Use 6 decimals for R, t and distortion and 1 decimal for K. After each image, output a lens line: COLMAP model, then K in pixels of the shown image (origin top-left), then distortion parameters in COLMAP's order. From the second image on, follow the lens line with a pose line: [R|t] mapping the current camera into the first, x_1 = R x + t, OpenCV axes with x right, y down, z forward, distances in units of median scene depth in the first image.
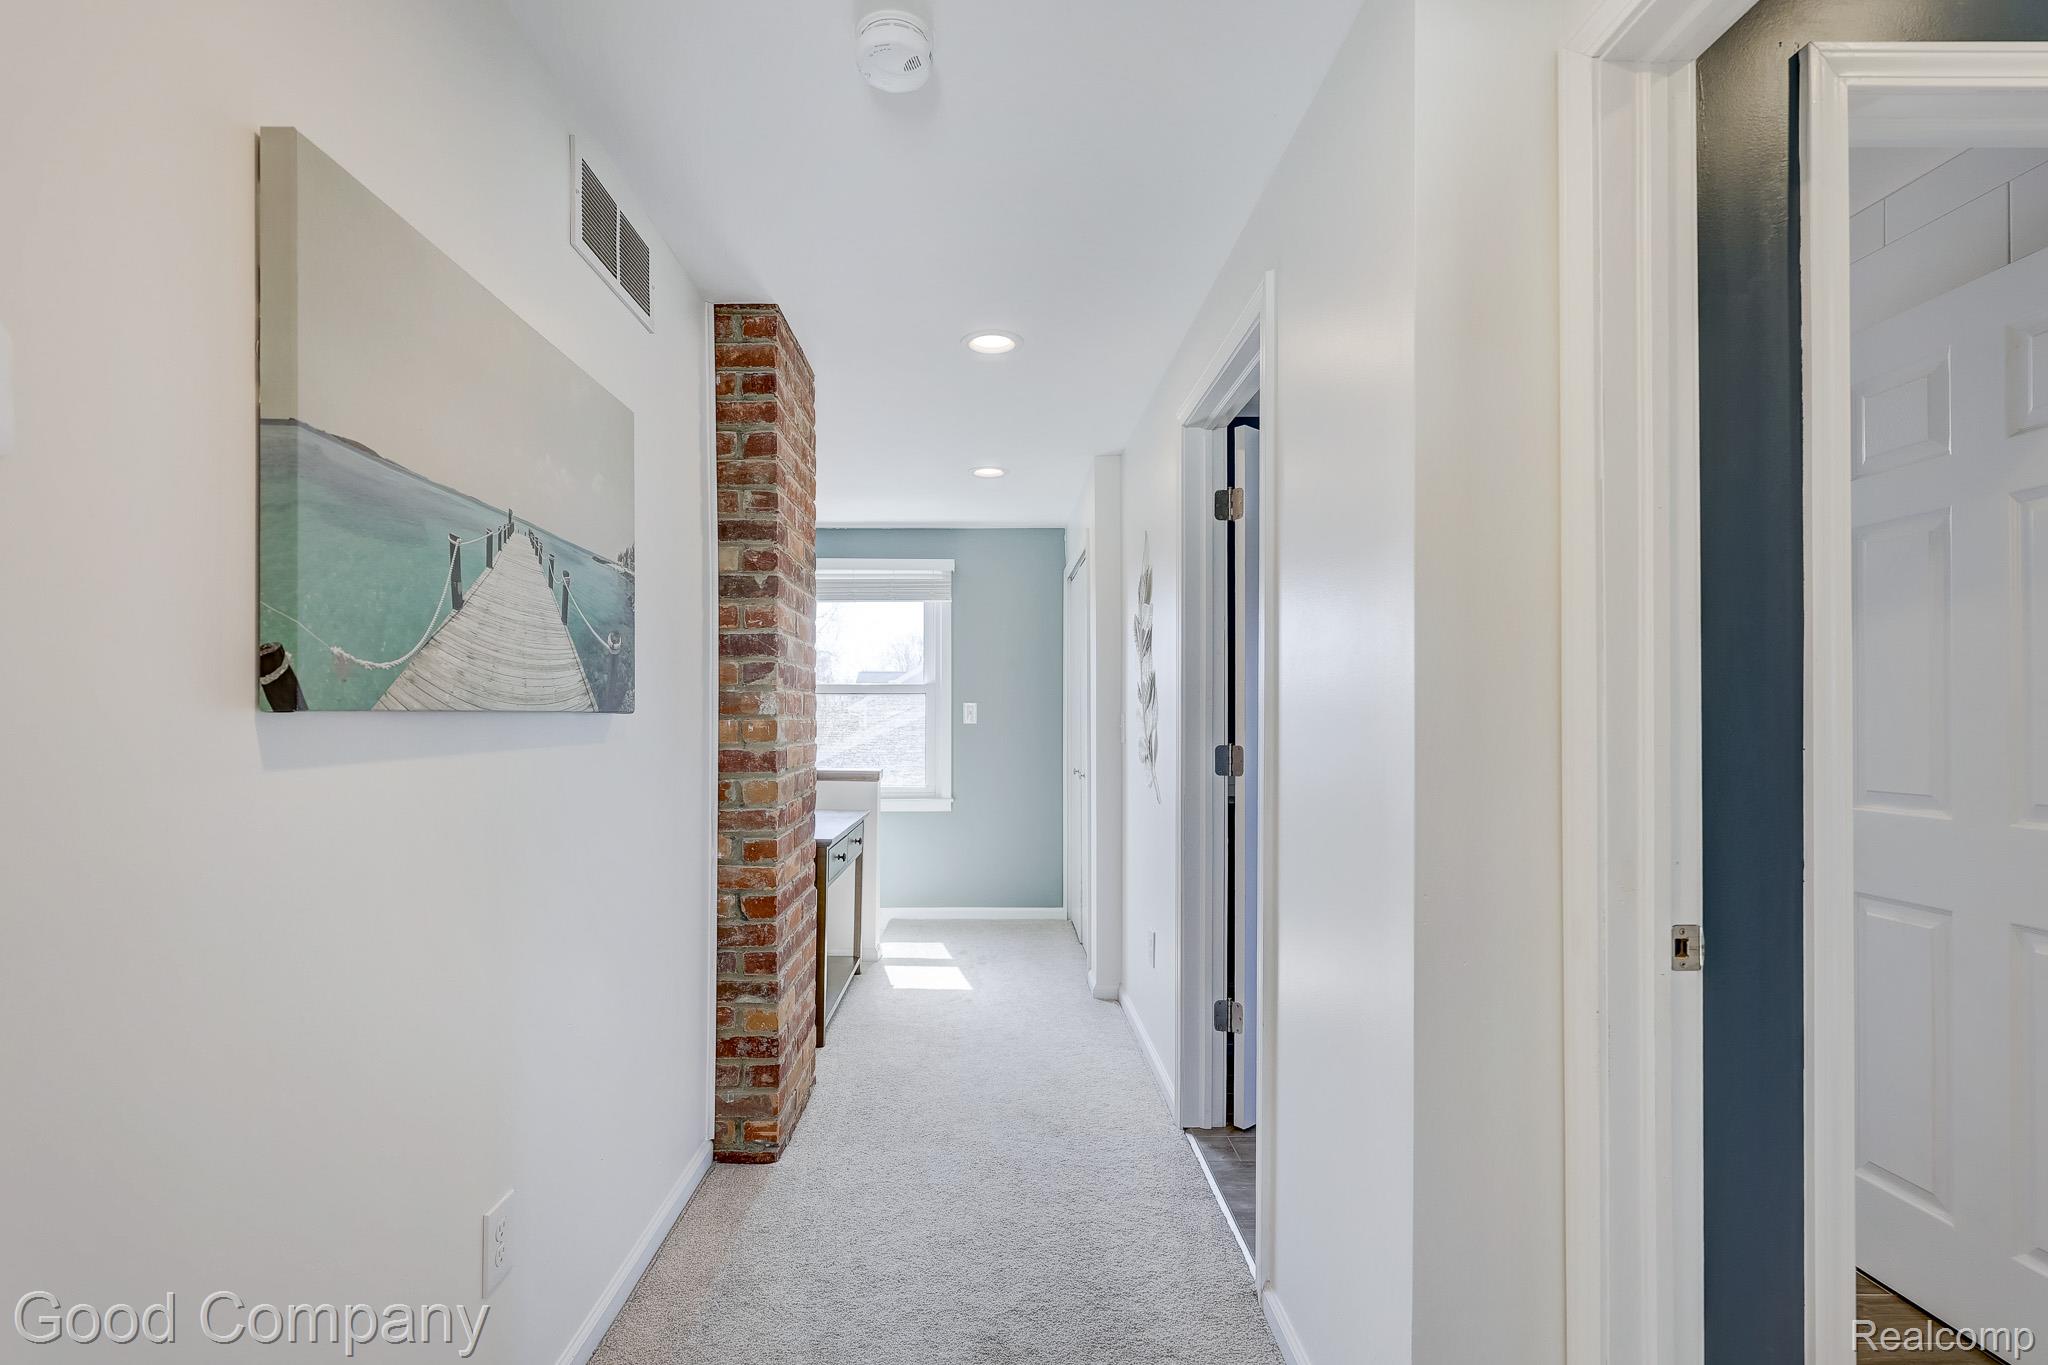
lens RADIAL K [[963.1, 0, 987.9], [0, 963.1, 714.1], [0, 0, 1]] dist [0.008019, 0.000565]
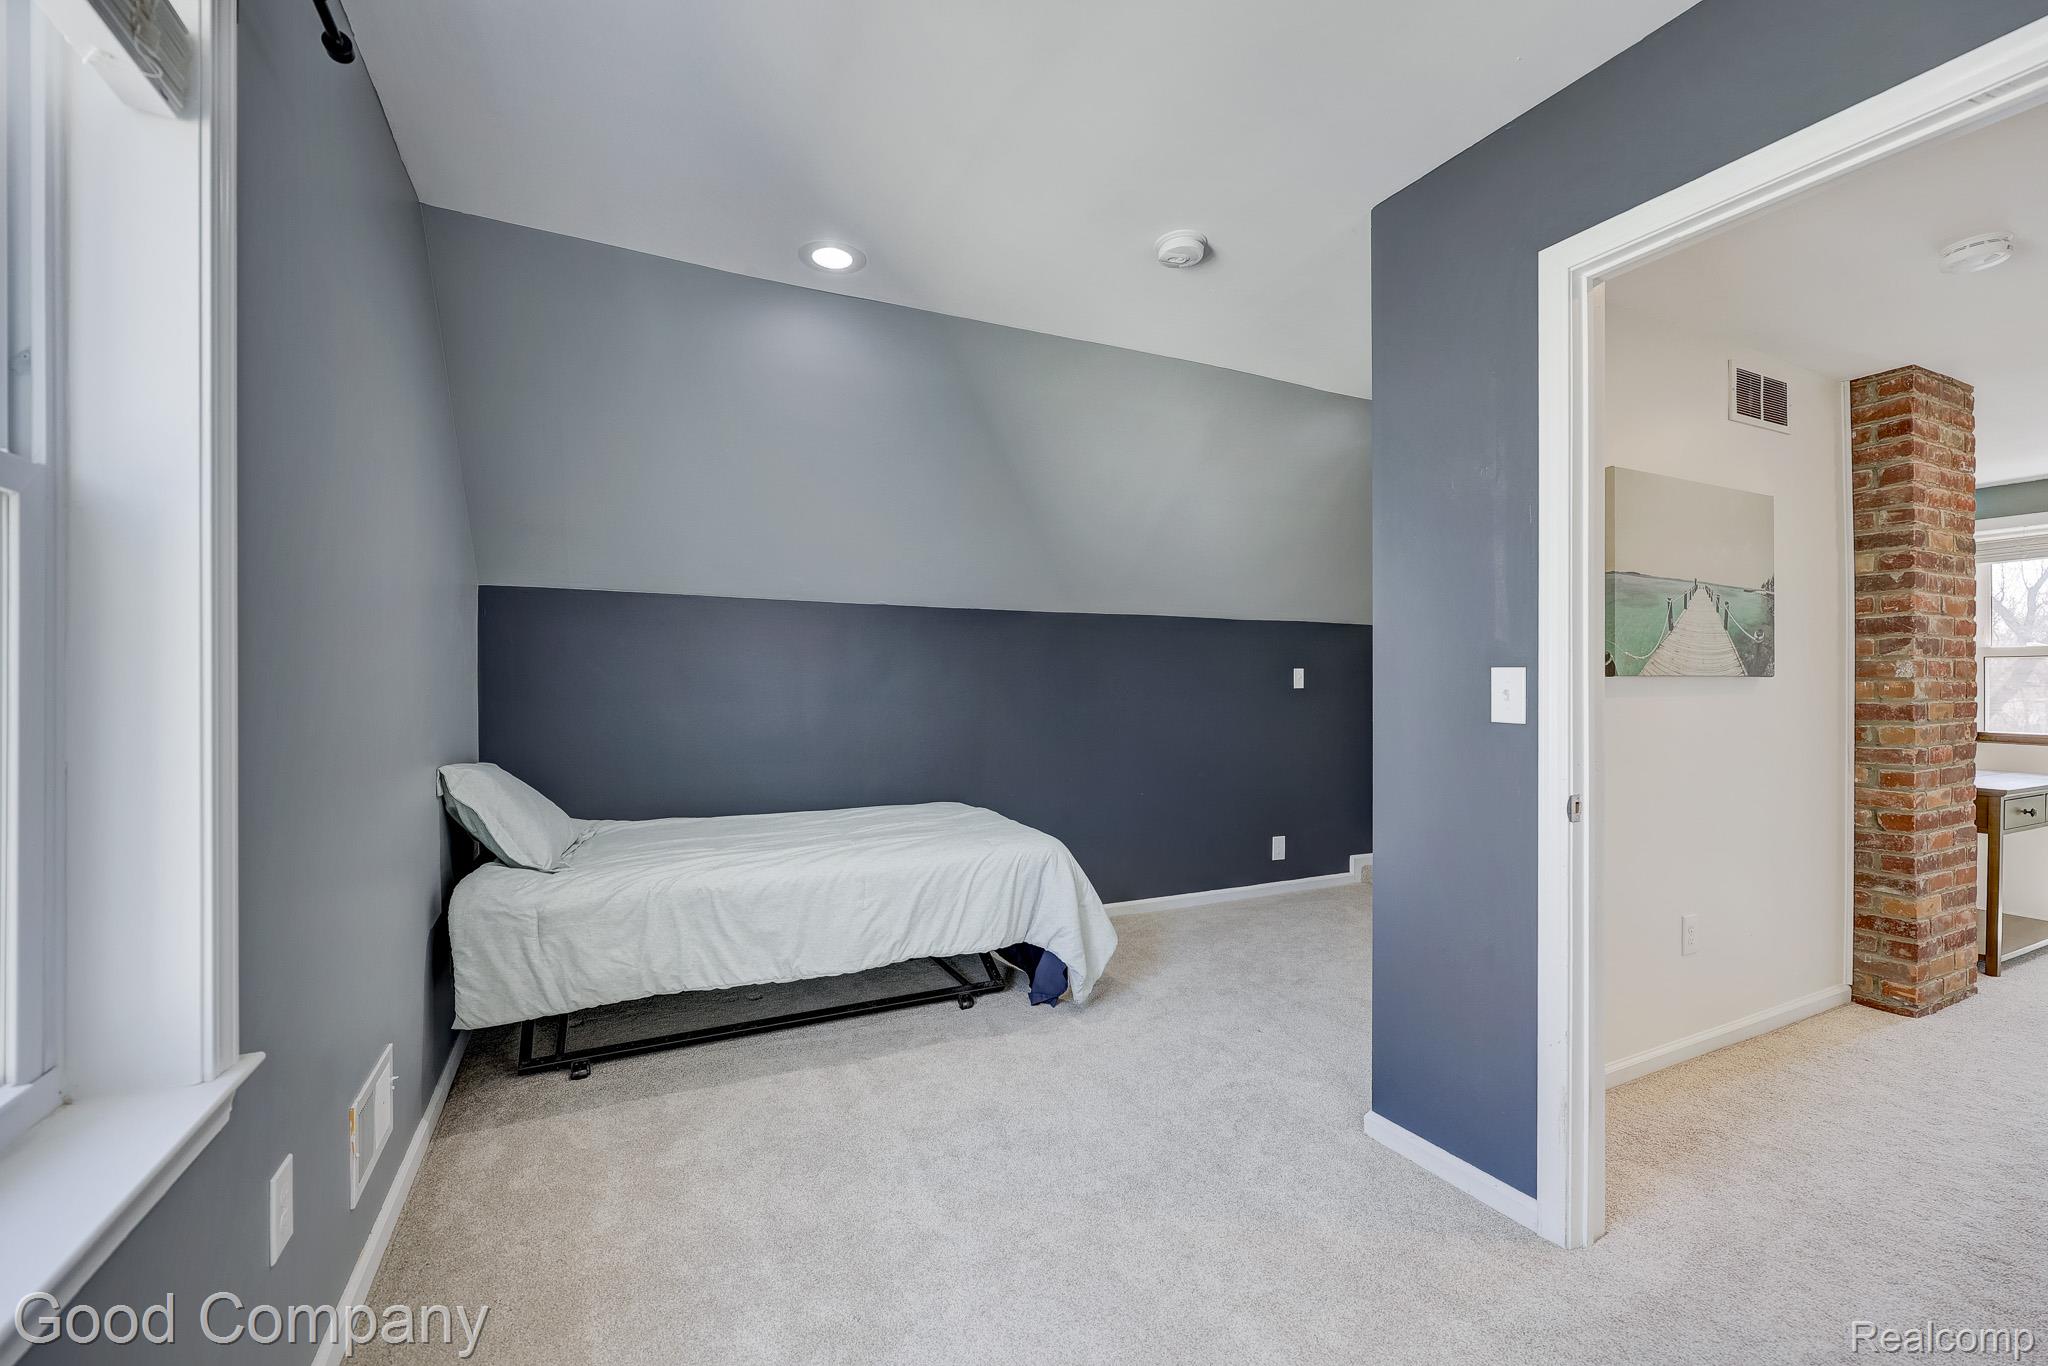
lens RADIAL K [[860.8, 0, 1018.2], [0, 860.8, 685.4], [0, 0, 1]] dist [-0.000209, -0.000248]
pose [[0.461537, -0.001078, -0.887121, 0.257761], [0.004249, 0.999990, 0.000995, 0.005094], [0.887111, -0.004228, 0.461537, -0.623579]]
